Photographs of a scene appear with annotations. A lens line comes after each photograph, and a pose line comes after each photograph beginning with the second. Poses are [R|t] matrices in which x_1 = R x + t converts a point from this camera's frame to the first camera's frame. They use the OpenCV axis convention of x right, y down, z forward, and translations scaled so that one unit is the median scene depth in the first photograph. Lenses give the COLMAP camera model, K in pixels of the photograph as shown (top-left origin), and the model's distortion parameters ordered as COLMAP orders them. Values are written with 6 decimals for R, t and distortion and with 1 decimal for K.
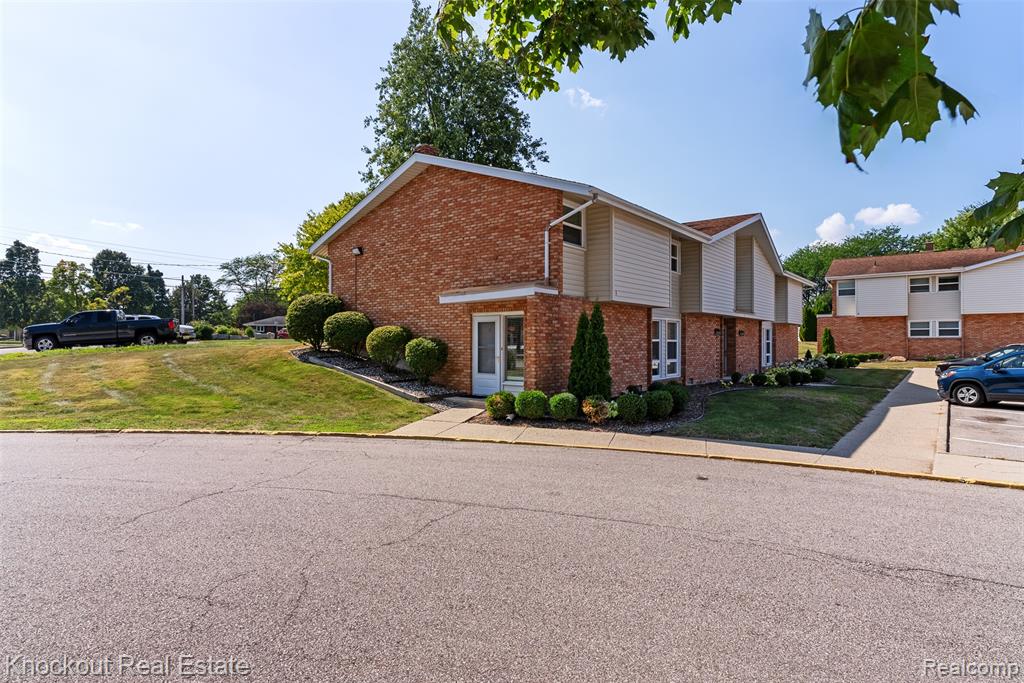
lens RADIAL K [[540.7, 0, 510.1], [0, 540.7, 340.9], [0, 0, 1]] dist [-0.001526, -0.000135]
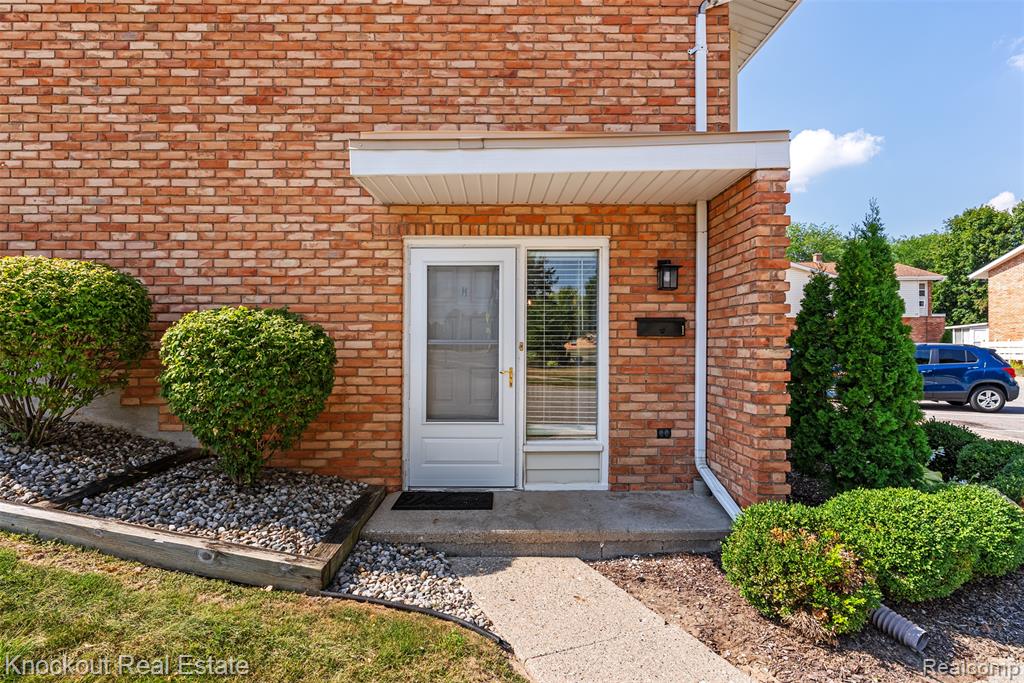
lens RADIAL K [[540.7, 0, 515.0], [0, 540.7, 339.4], [0, 0, 1]] dist [-0.001526, -0.000135]
pose [[0.775184, 0.004578, 0.631719, -0.214110], [0.000676, 0.999967, -0.008076, 0.011959], [-0.631736, 0.006687, 0.775155, 0.681544]]
